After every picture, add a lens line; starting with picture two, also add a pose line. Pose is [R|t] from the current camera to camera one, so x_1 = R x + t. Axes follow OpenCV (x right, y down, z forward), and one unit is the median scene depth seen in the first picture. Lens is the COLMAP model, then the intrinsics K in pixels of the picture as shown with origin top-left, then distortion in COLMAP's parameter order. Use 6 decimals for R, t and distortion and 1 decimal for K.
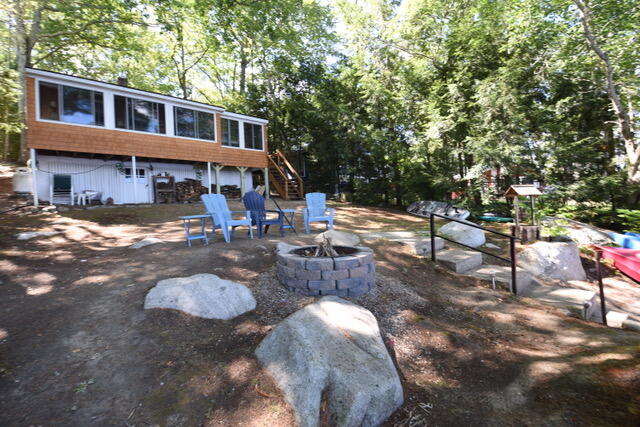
lens RADIAL K [[288.7, 0, 320.3], [0, 288.7, 212.1], [0, 0, 1]] dist [-0.010889, -0.001549]
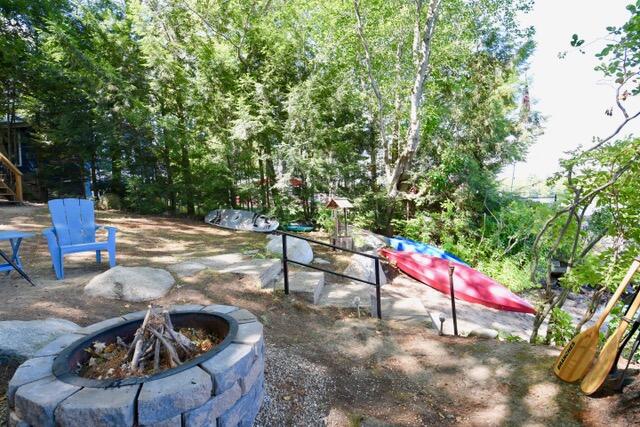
lens RADIAL K [[288.7, 0, 319.9], [0, 288.7, 211.5], [0, 0, 1]] dist [-0.010889, -0.001549]
pose [[0.710986, -0.003983, 0.703194, -0.053945], [0.011045, 0.999924, -0.005503, -0.028927], [-0.703119, 0.011679, 0.710976, 0.221421]]
